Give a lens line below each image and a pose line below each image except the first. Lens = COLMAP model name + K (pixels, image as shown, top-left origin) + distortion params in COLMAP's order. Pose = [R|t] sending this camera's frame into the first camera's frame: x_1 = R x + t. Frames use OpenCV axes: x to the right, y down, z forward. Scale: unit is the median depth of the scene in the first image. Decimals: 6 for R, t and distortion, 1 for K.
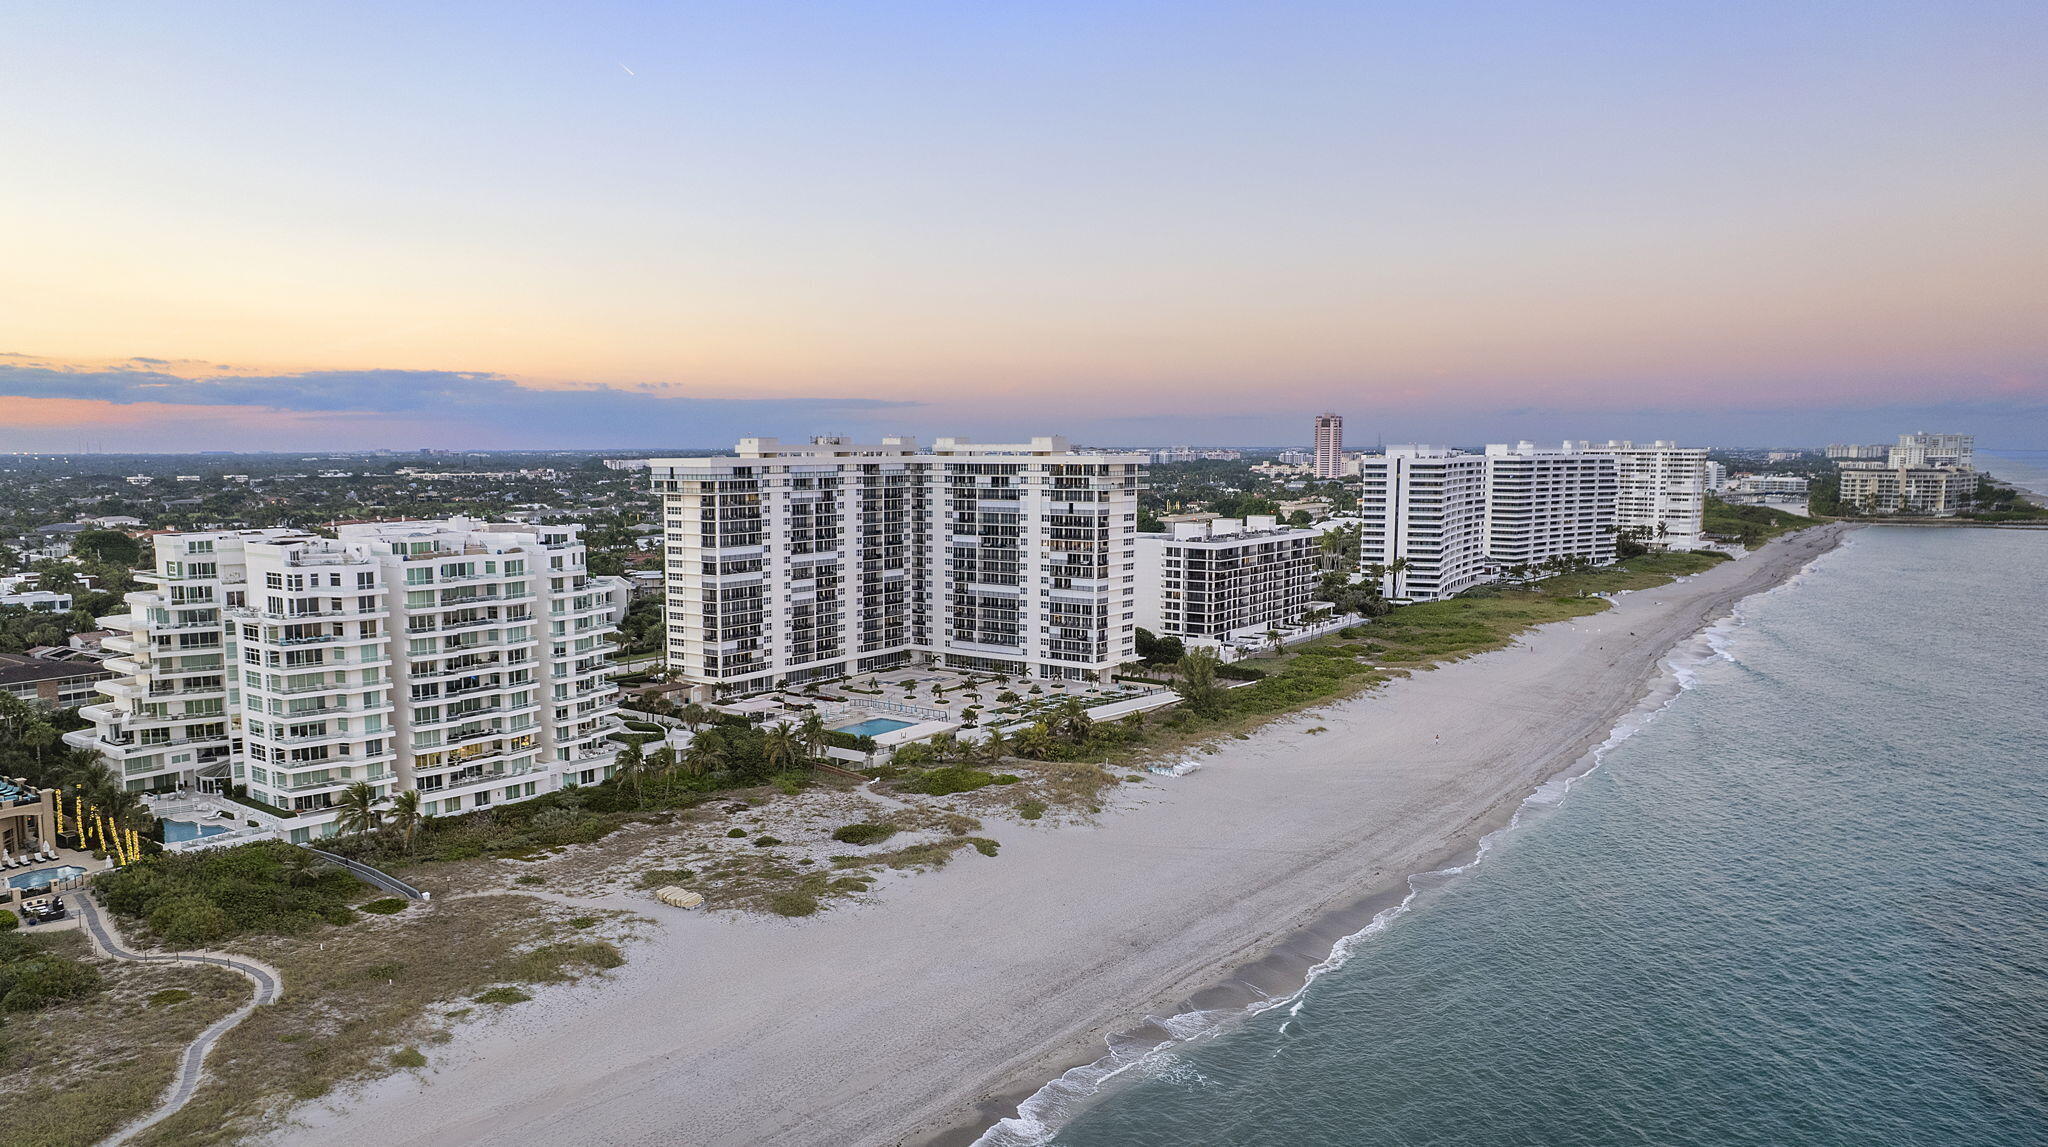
lens RADIAL K [[1340.5, 0, 1095.8], [0, 1340.5, 594.9], [0, 0, 1]] dist [-0.058065, 0.019266]
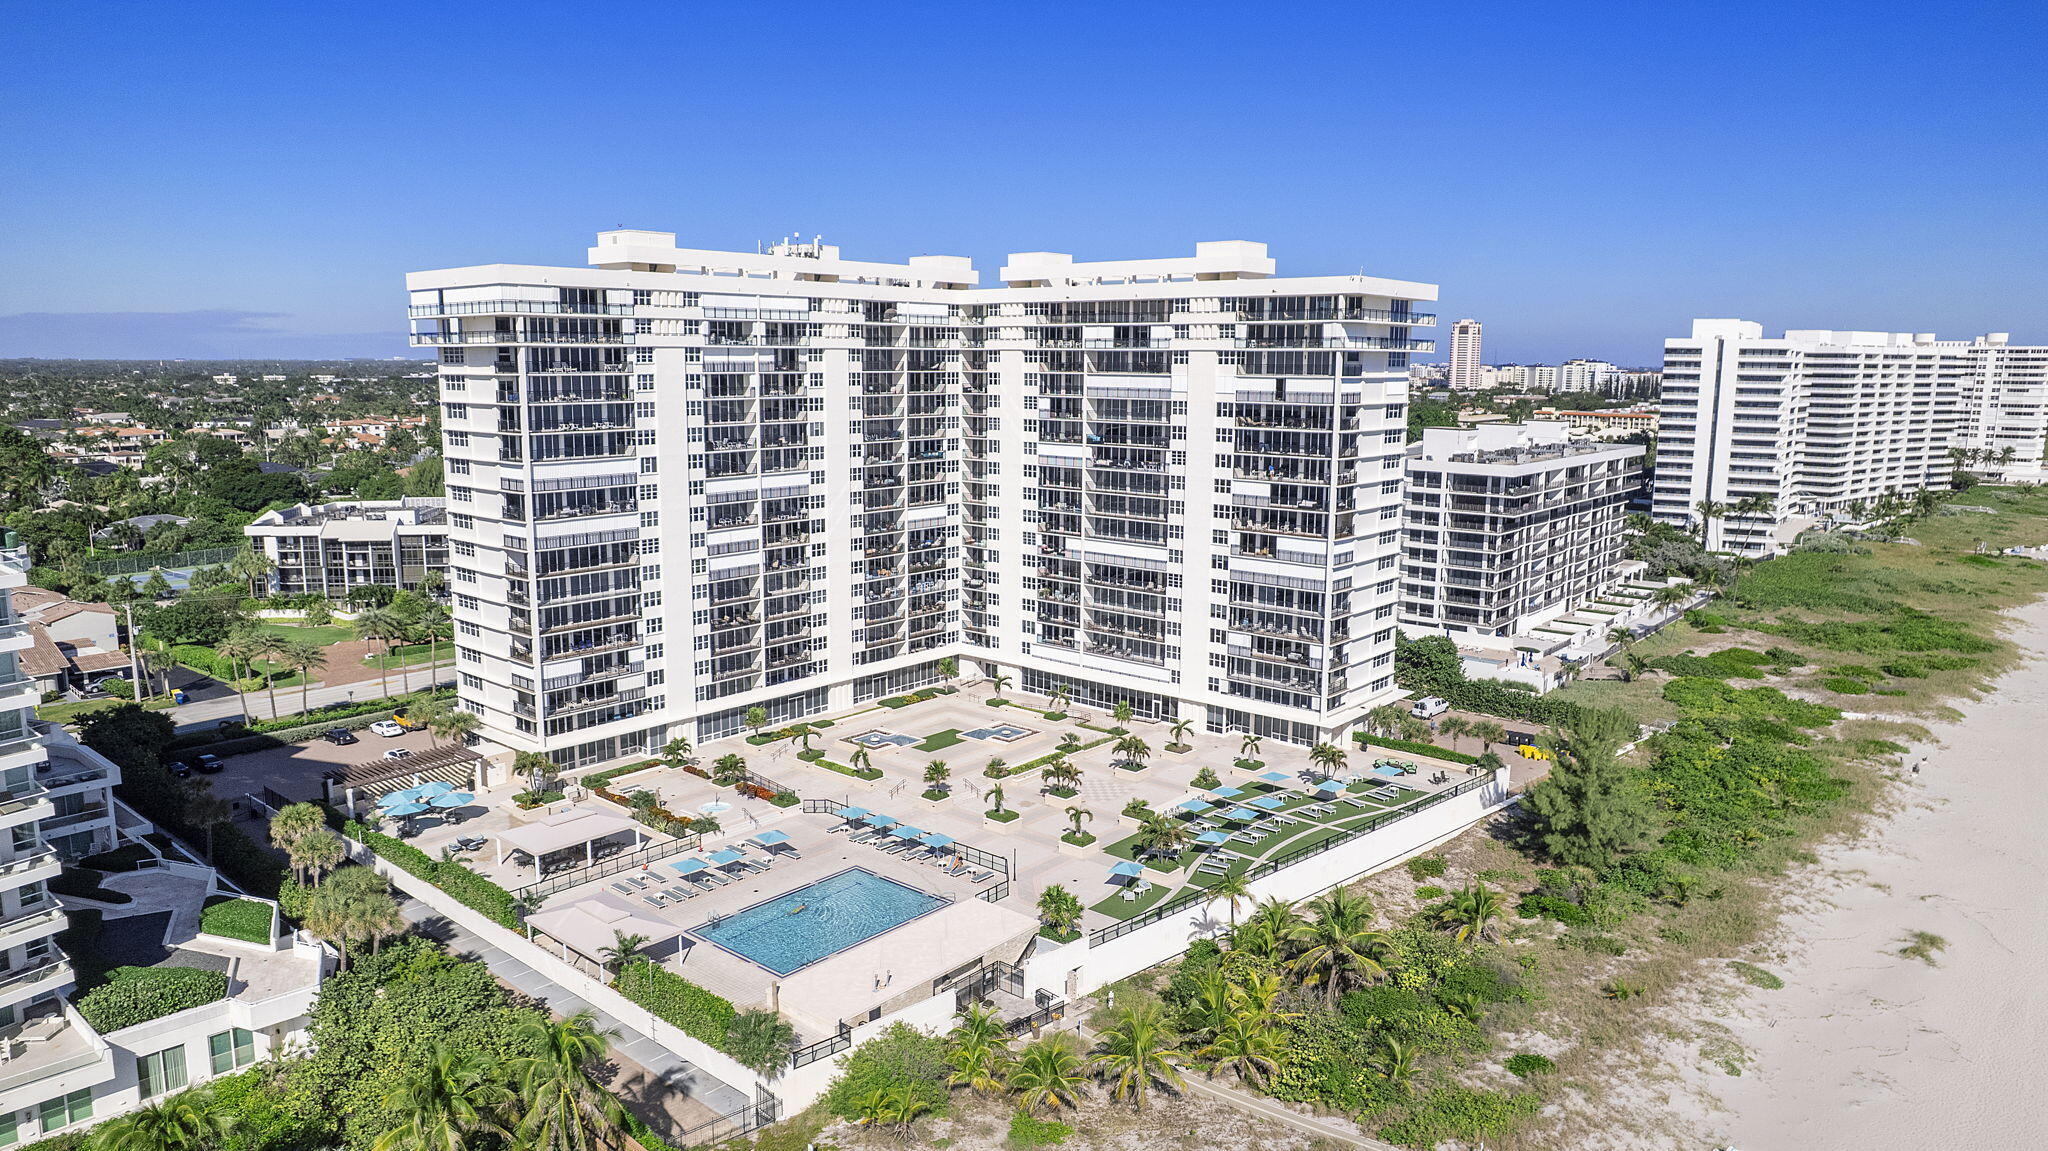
lens RADIAL K [[1340.5, 0, 1125.5], [0, 1340.5, 579.1], [0, 0, 1]] dist [-0.058065, 0.019266]
pose [[0.998472, 0.020244, -0.051416, -0.048933], [-0.017473, 0.998400, 0.053788, -0.021801], [0.052423, -0.052807, 0.997228, 0.523255]]
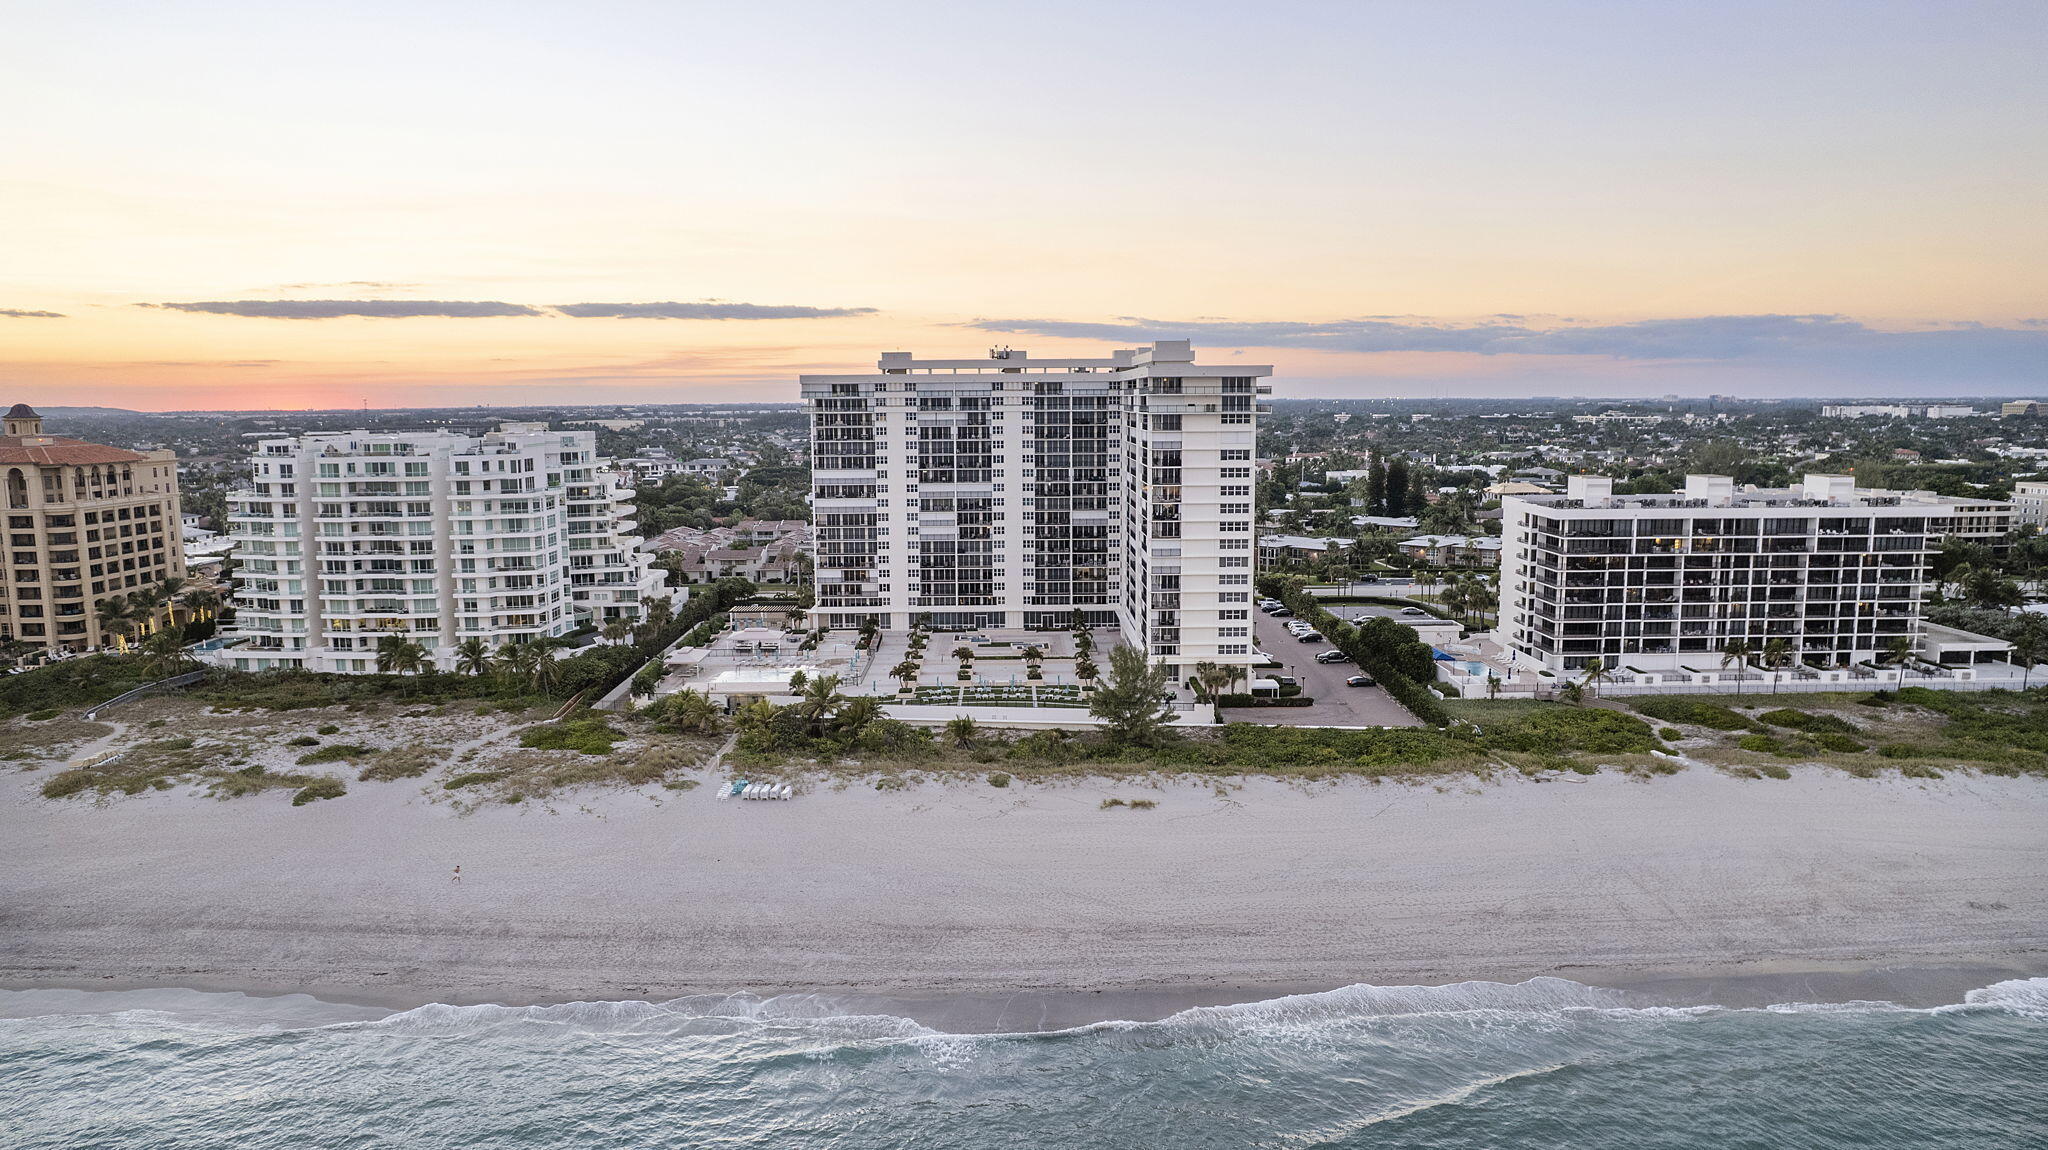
lens RADIAL K [[1340.5, 0, 959.8], [0, 1340.5, 562.8], [0, 0, 1]] dist [-0.058065, 0.019266]
pose [[0.578291, 0.097296, -0.810008, 0.524827], [-0.083742, 0.994698, 0.059695, -0.032932], [0.811521, 0.033311, 0.583373, 0.502839]]
